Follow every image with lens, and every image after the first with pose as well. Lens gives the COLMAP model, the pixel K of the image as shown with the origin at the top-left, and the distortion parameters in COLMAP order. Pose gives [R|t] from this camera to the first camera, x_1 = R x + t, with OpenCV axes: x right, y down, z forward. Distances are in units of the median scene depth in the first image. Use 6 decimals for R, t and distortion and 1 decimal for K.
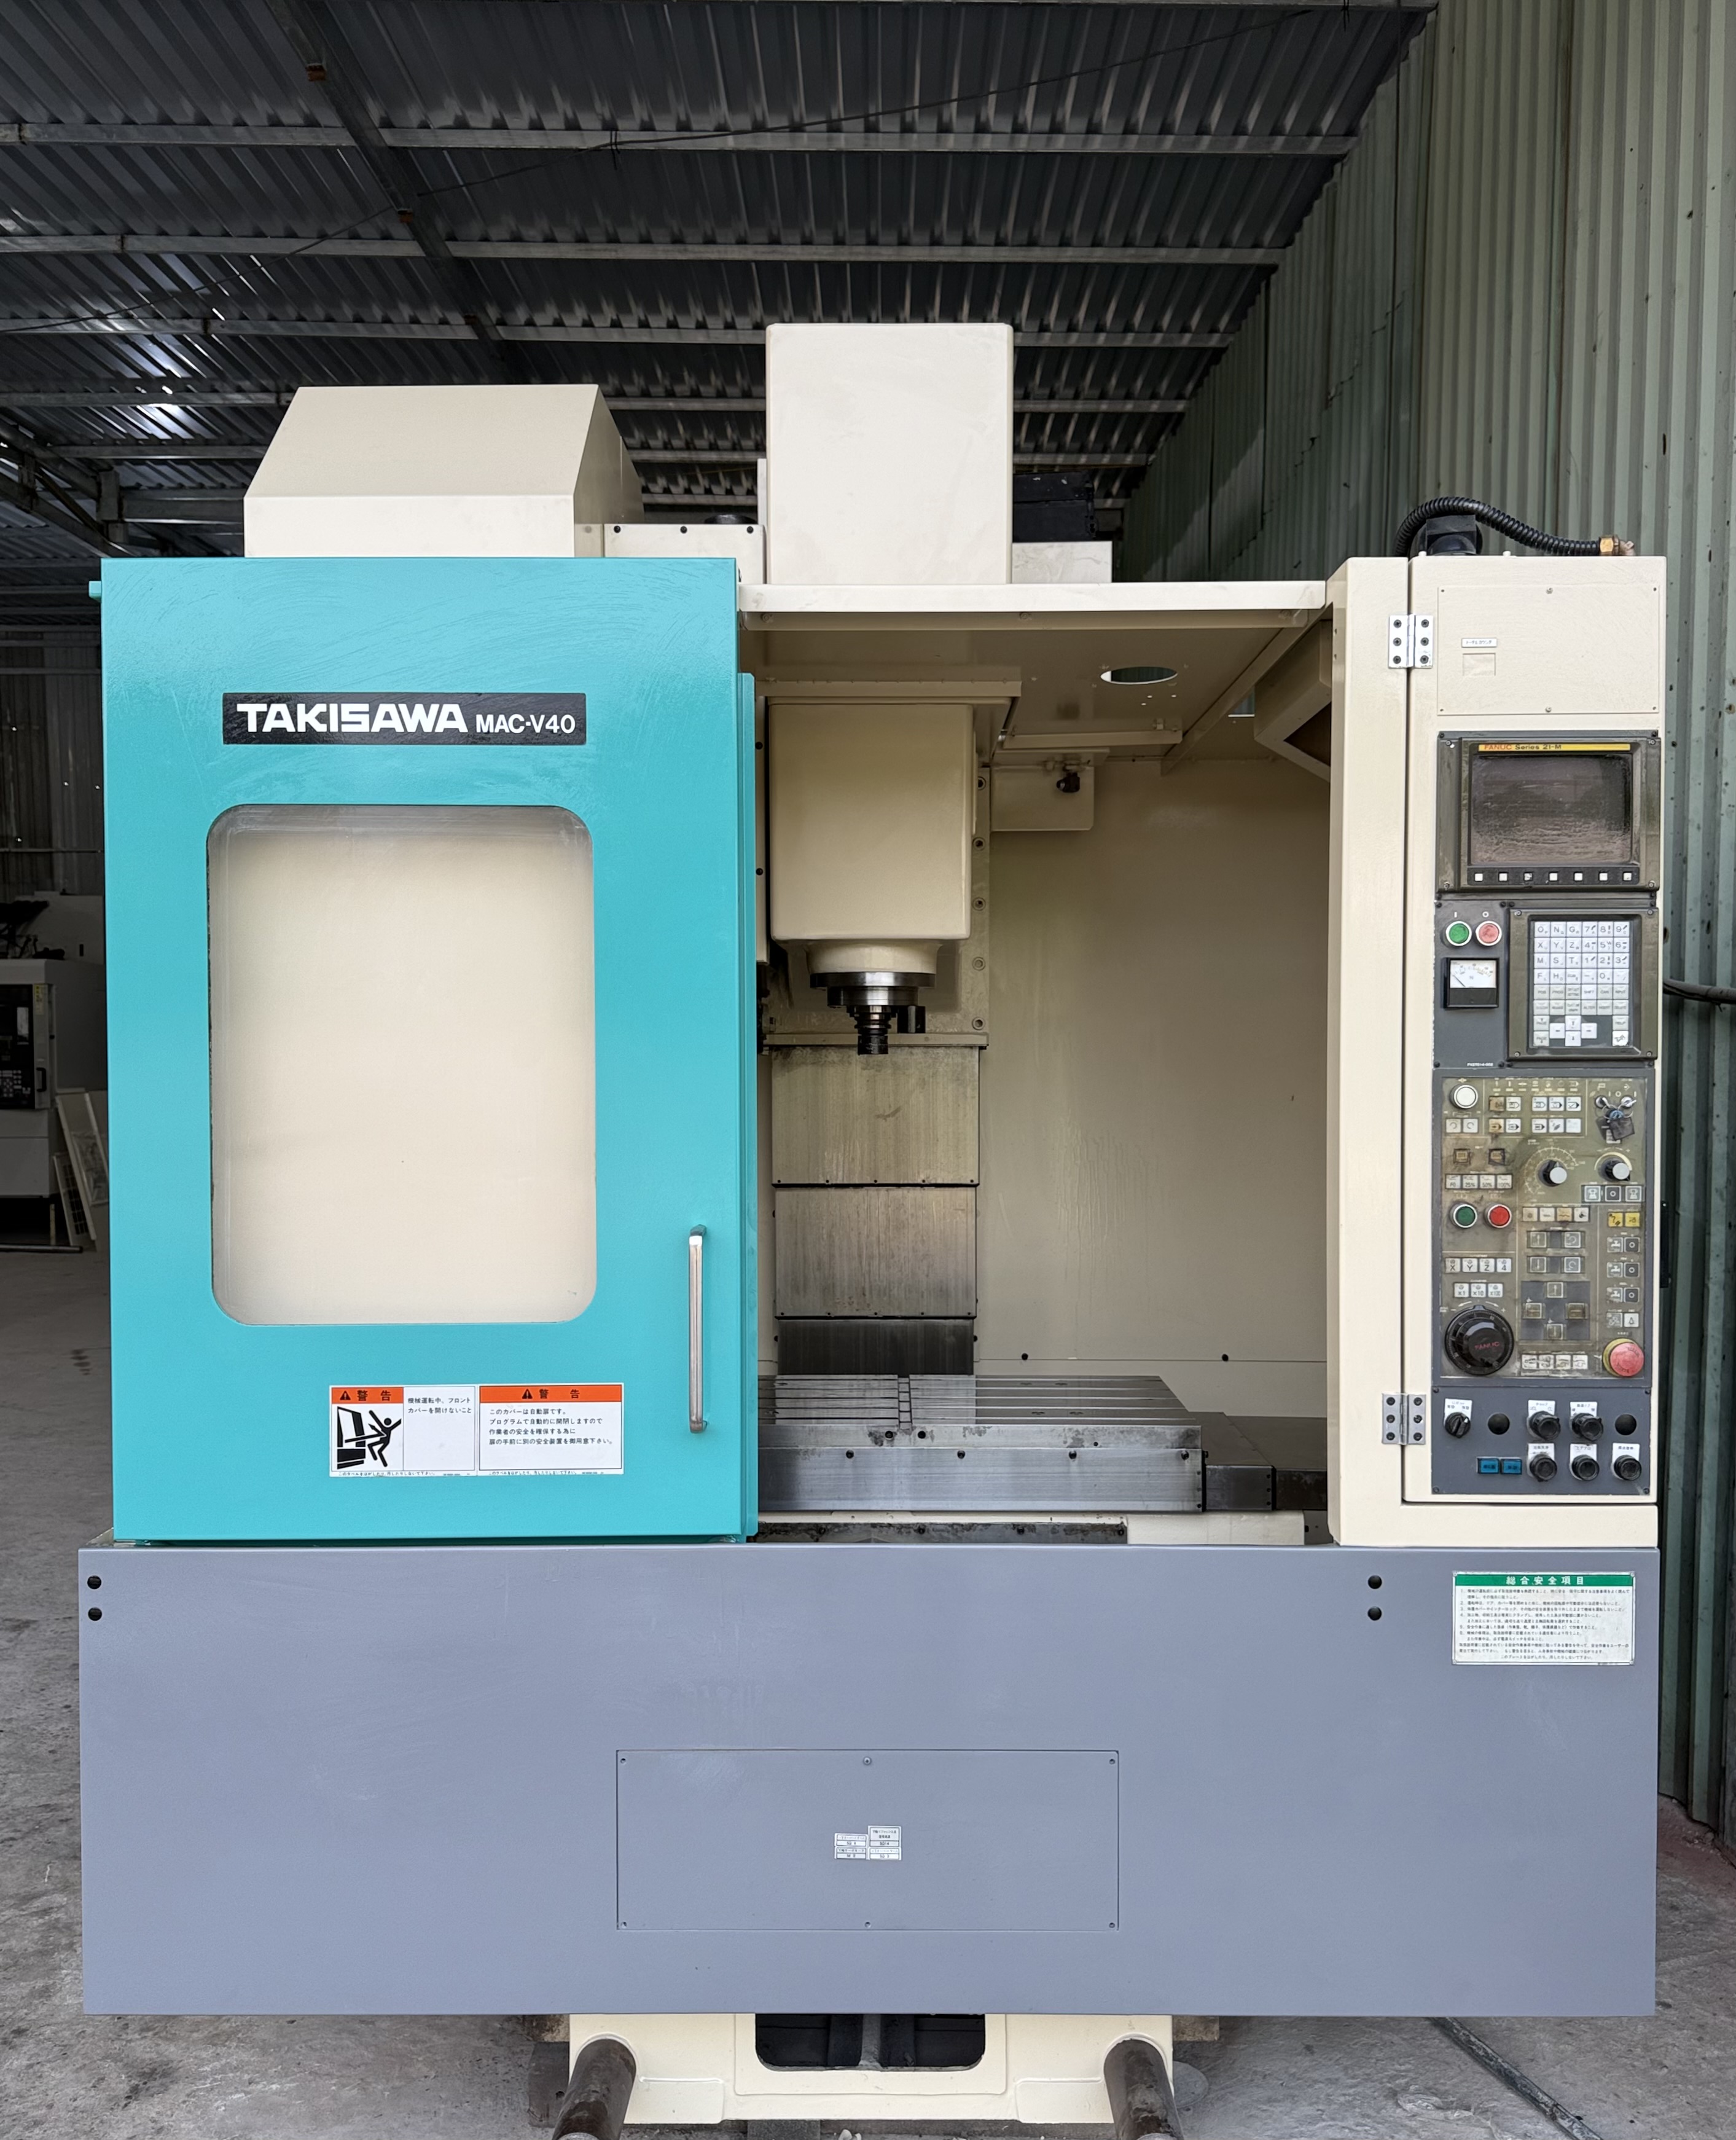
lens RADIAL K [[1678.5, 0, 897.3], [0, 1678.5, 1094.7], [0, 0, 1]] dist [0.094731, -0.115668]
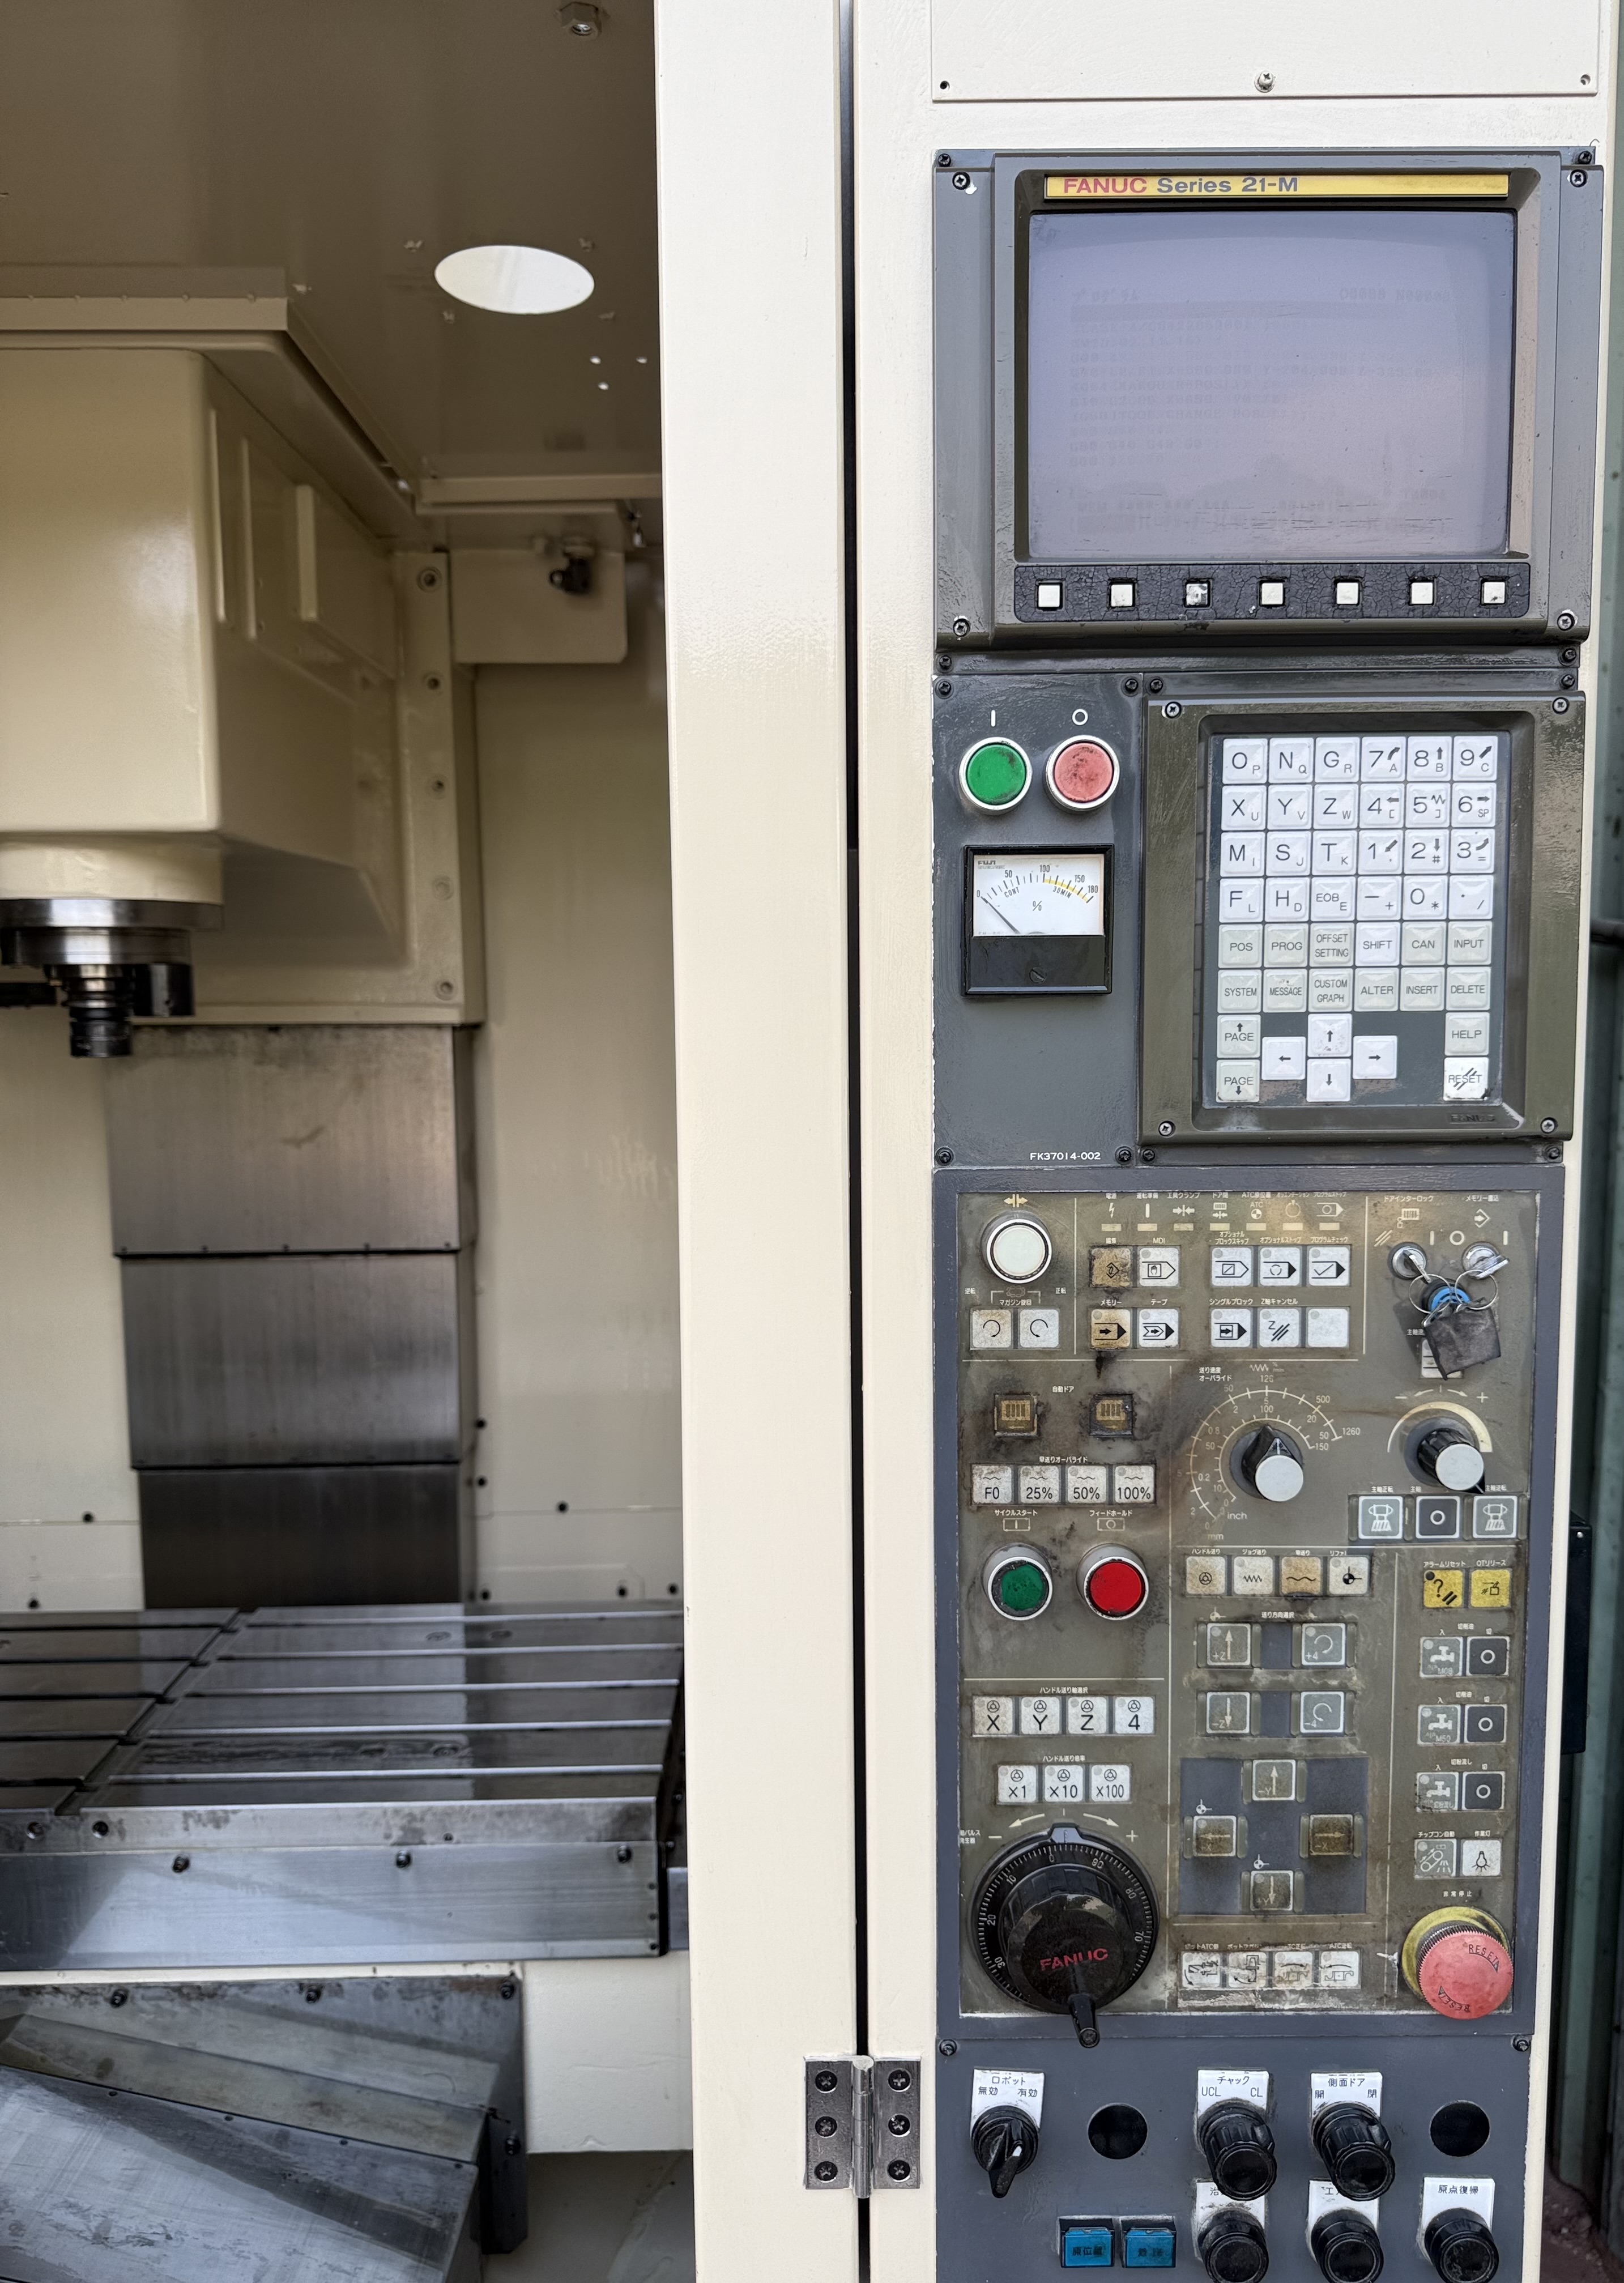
lens RADIAL K [[1644.8, 0, 812.0], [0, 1644.8, 1141.5], [0, 0, 1]] dist [0.073539, -0.101475]
pose [[0.999975, -0.007037, -0.000196, 0.291071], [0.007033, 0.997561, 0.069439, -0.044635], [-0.000293, -0.069439, 0.997586, 0.659591]]
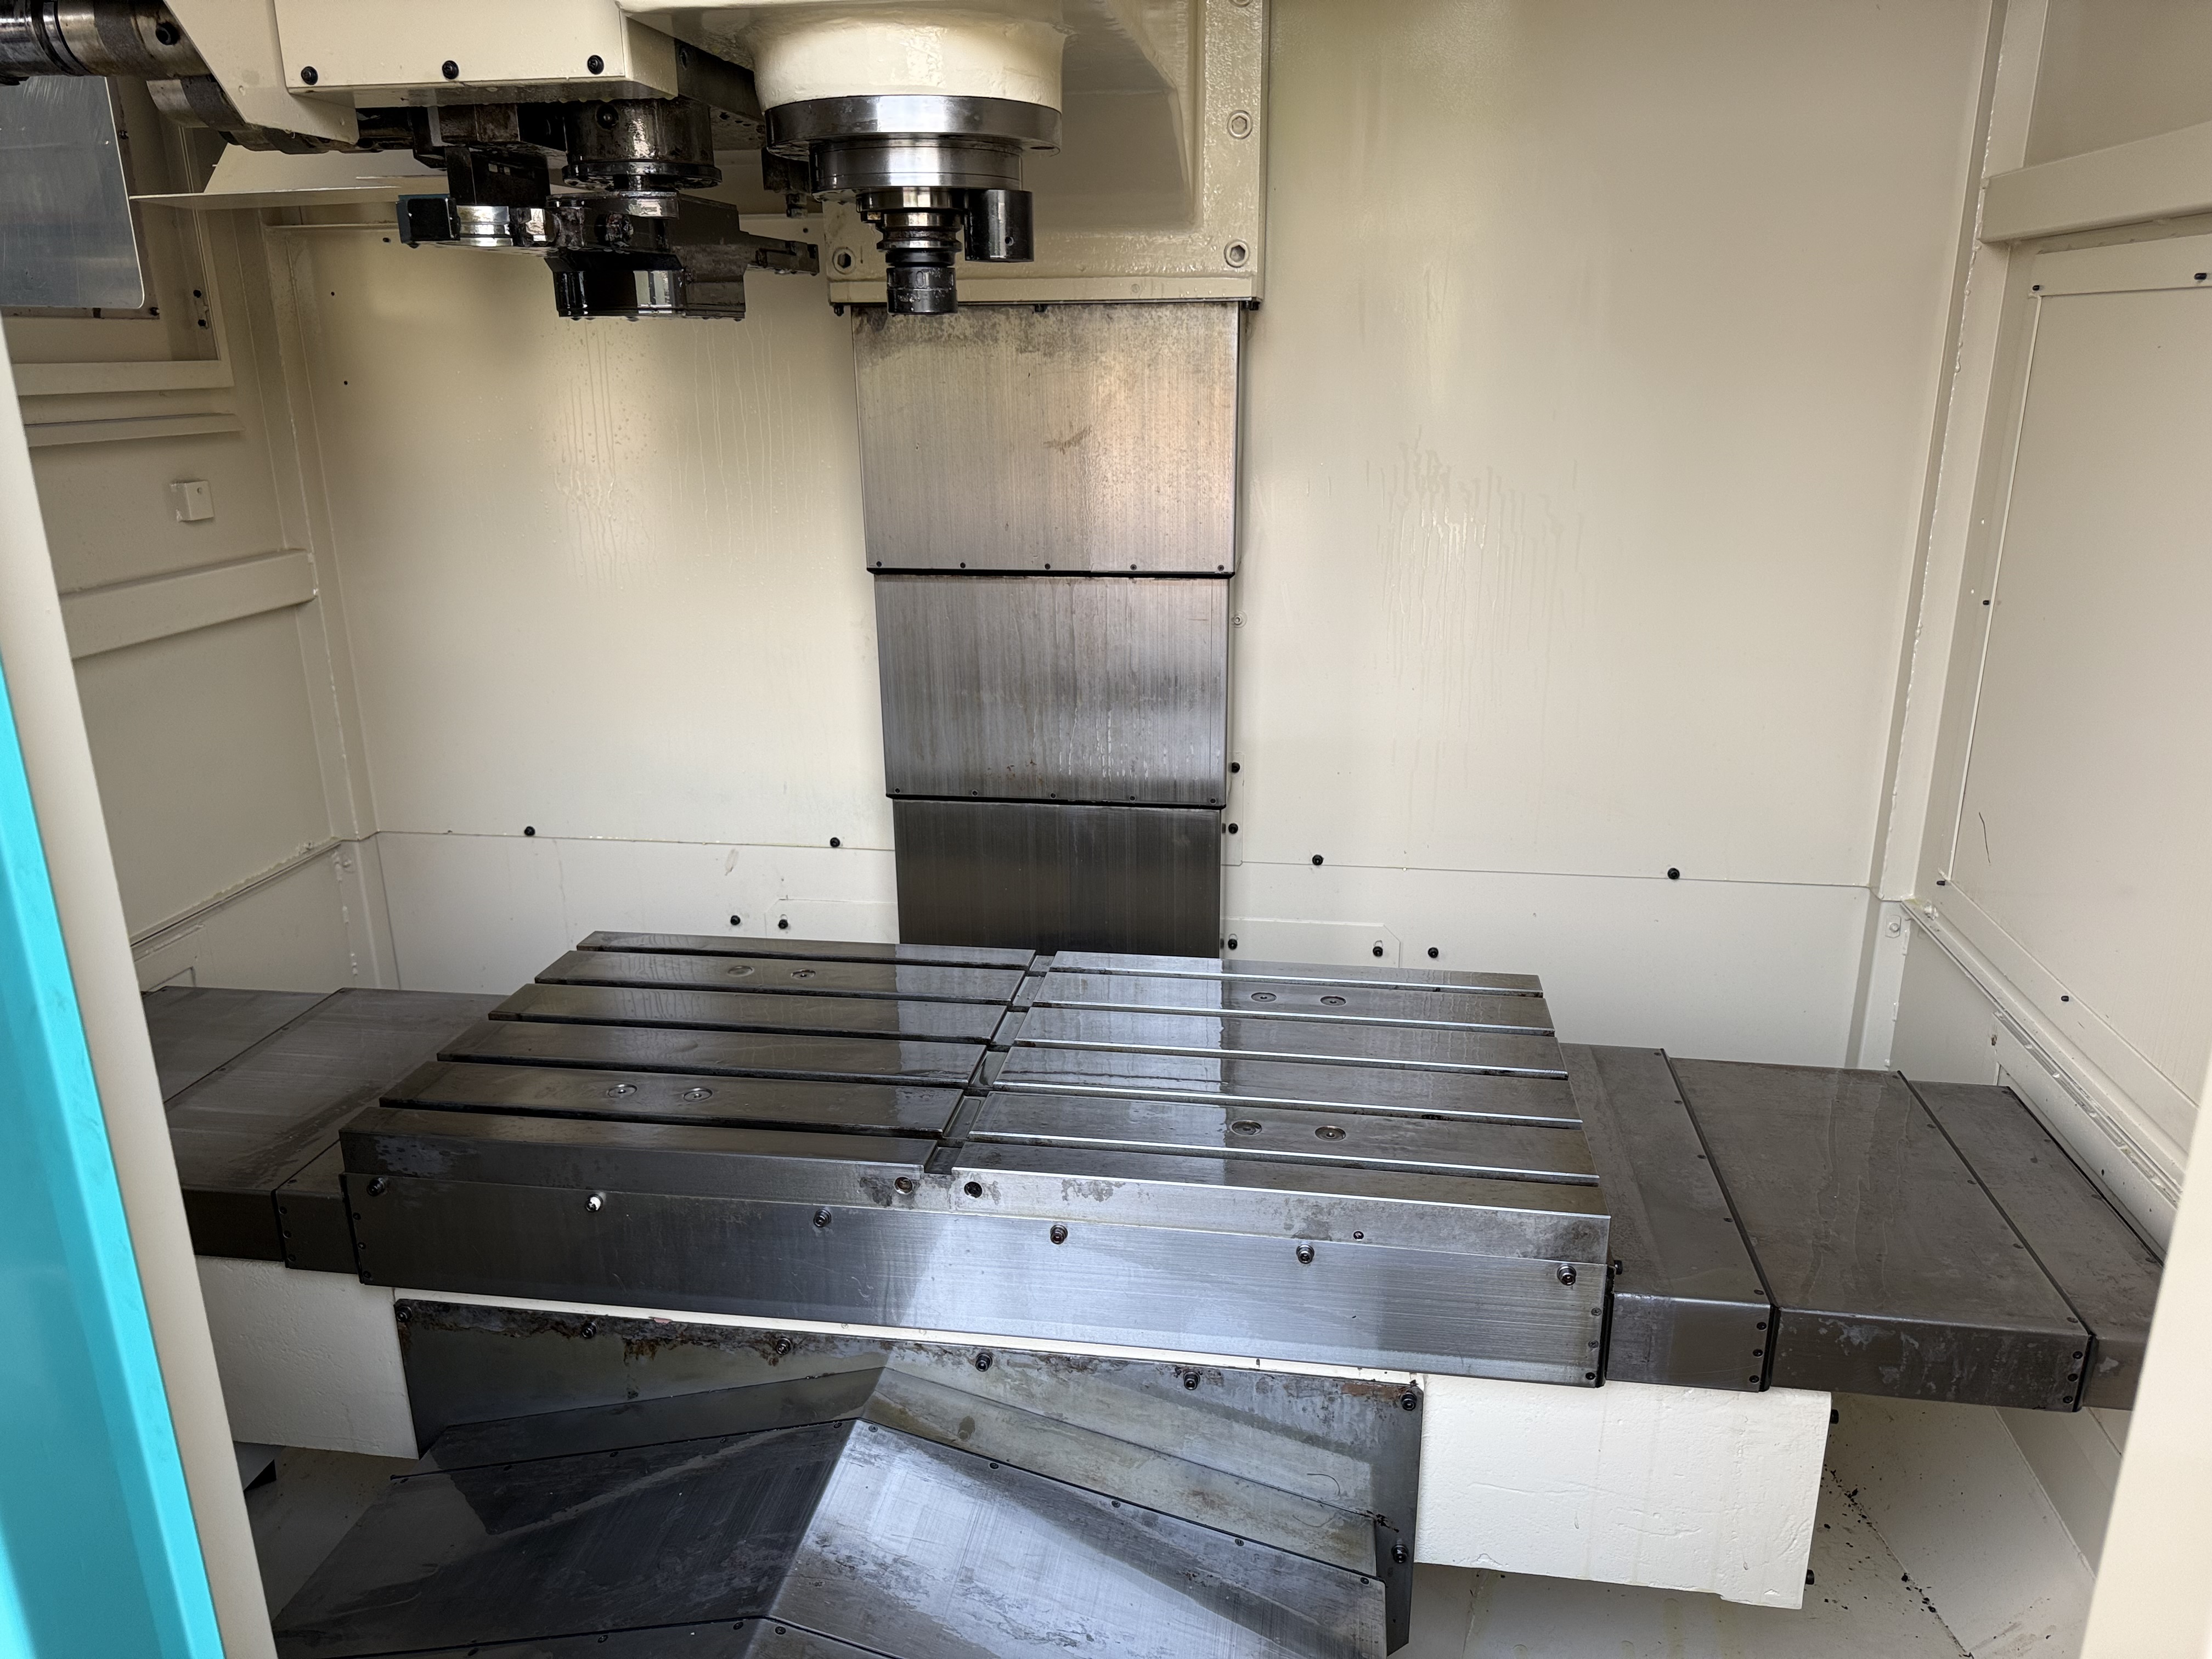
lens RADIAL K [[1567.4, 0, 1038.0], [0, 1567.4, 827.8], [0, 0, 1]] dist [0.053214, -0.091771]
pose [[0.981684, 0.041455, -0.185952, 0.137145], [0.009656, 0.963959, 0.265877, -0.004177], [0.190272, -0.262803, 0.945902, 0.800537]]
